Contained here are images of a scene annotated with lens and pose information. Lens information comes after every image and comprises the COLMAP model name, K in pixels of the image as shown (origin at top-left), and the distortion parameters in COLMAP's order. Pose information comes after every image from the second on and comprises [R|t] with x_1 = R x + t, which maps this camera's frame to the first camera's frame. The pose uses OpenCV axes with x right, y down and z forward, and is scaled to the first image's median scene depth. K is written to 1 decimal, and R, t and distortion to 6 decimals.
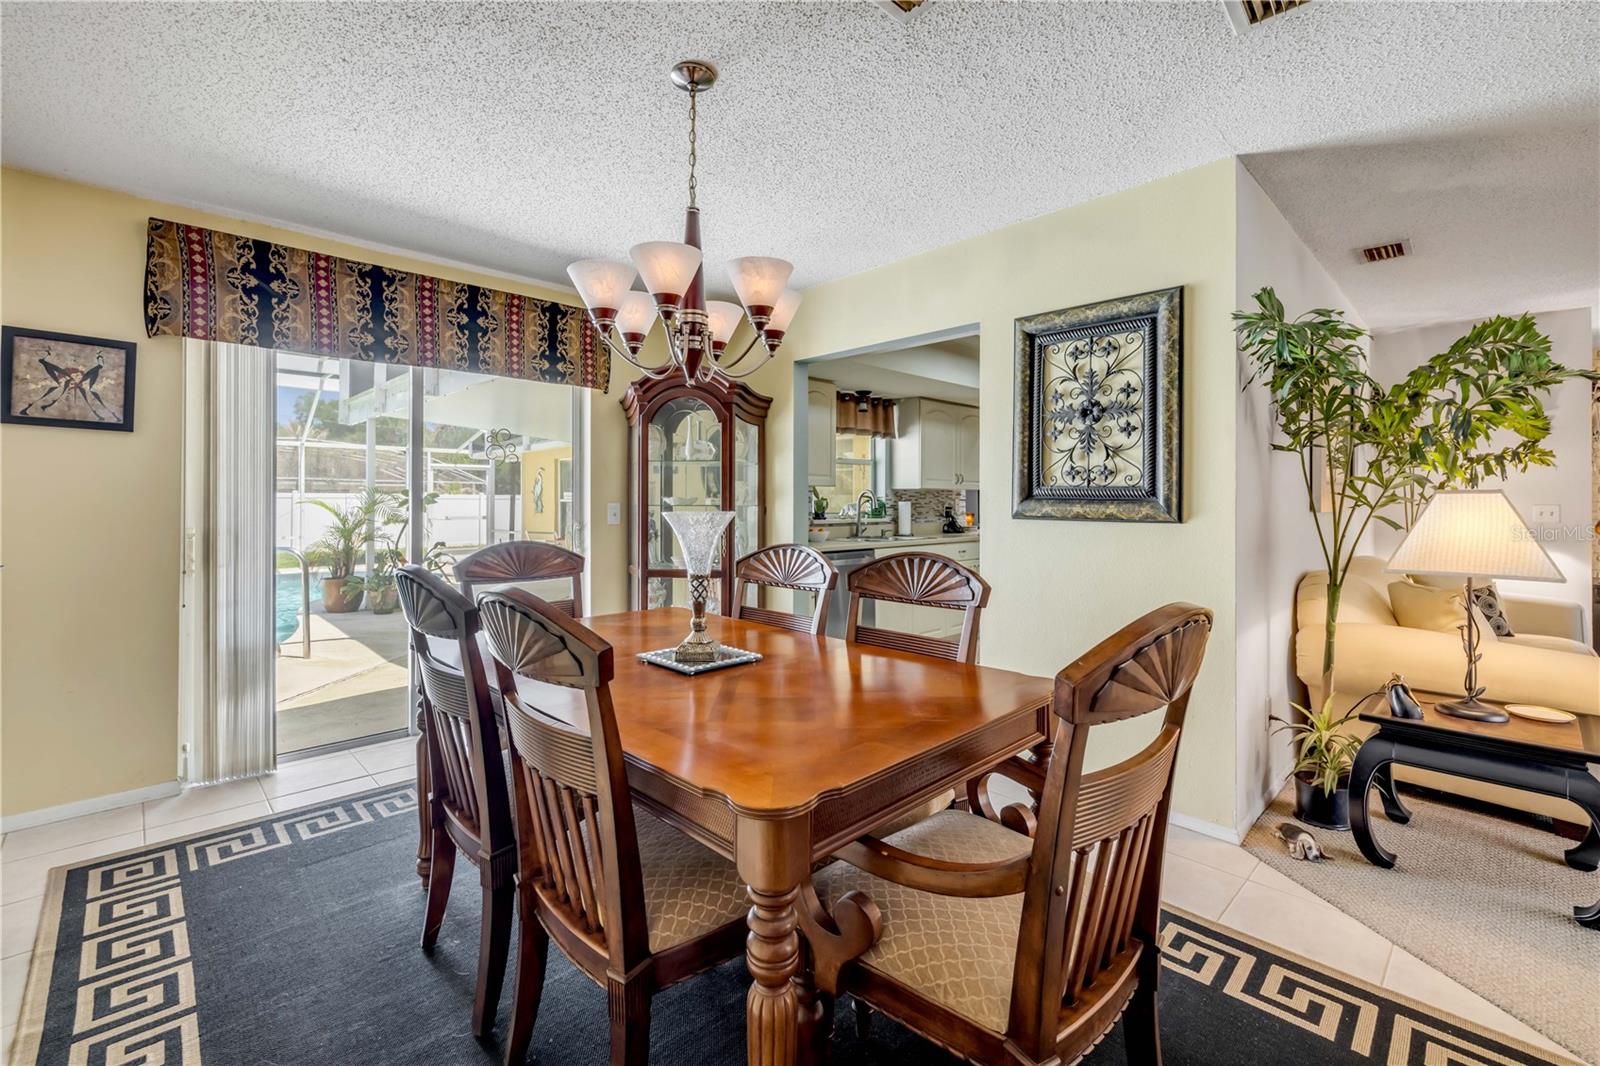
lens RADIAL K [[697.3, 0, 811.6], [0, 697.3, 515.9], [0, 0, 1]] dist [0.001767, -0.000035]
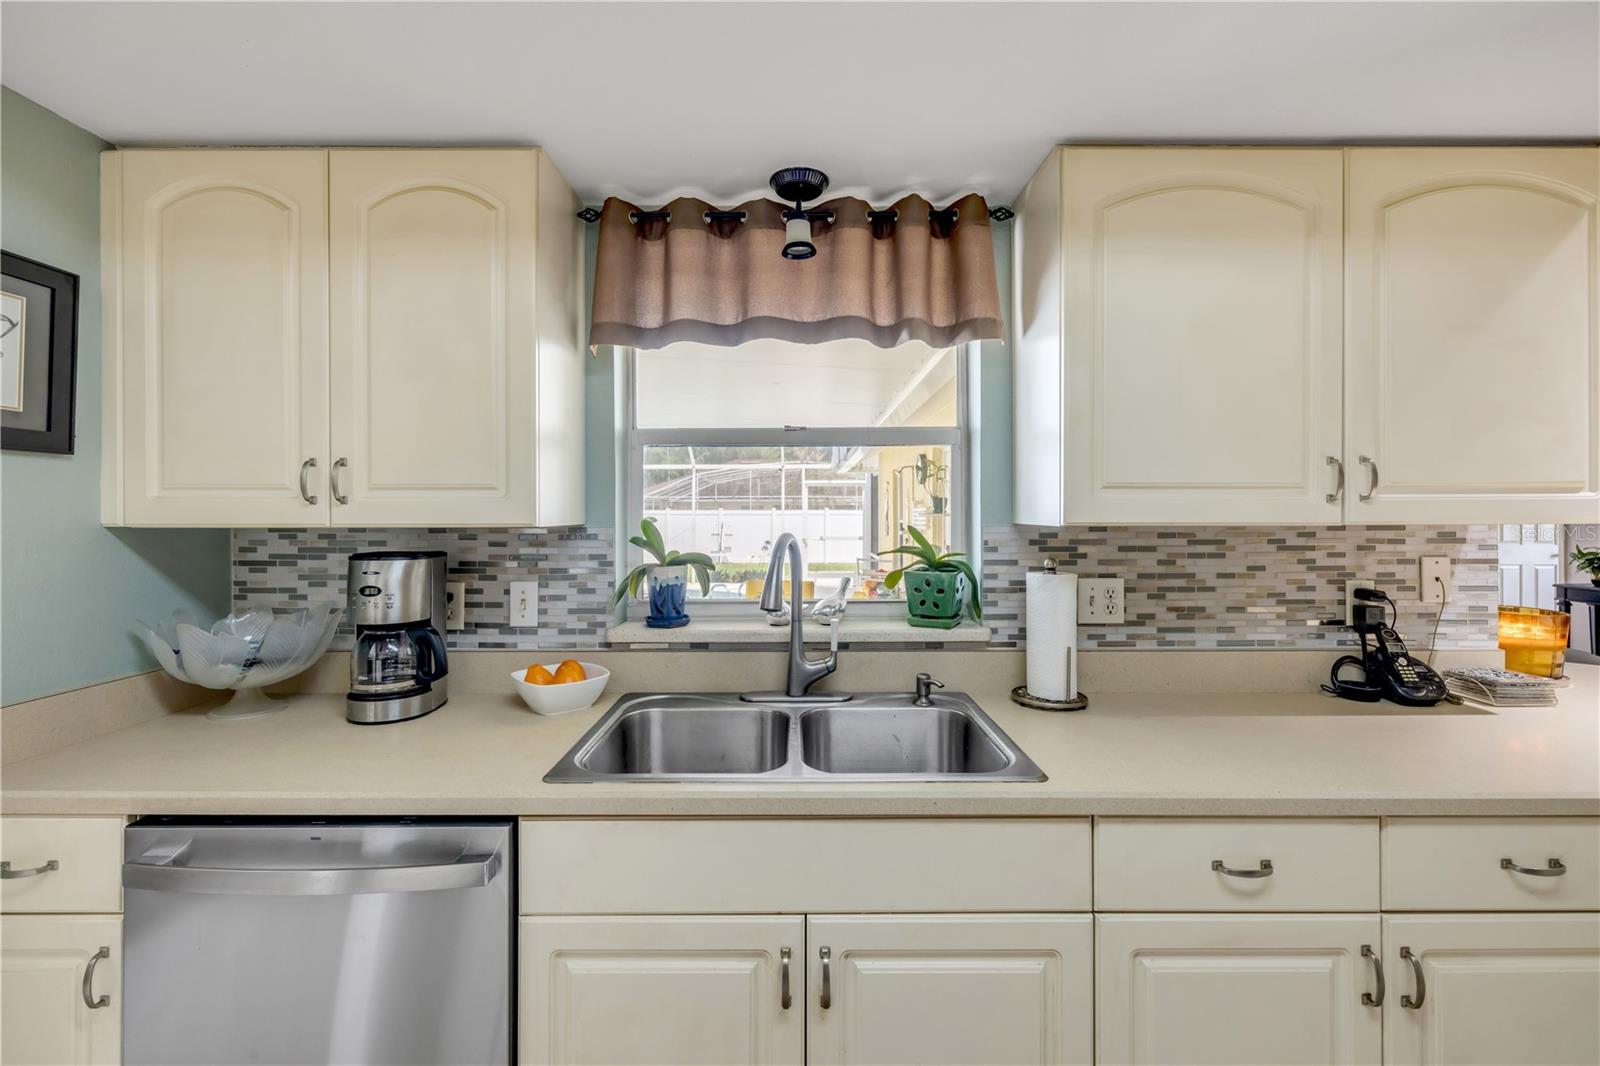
lens RADIAL K [[680.8, 0, 797.9], [0, 680.8, 513.0], [0, 0, 1]] dist [-0.001257, -0.000173]
pose [[0.710232, -0.005649, -0.703945, 0.264282], [-0.015788, 0.999588, -0.023950, -0.037719], [0.703791, 0.028124, 0.709850, 0.804871]]
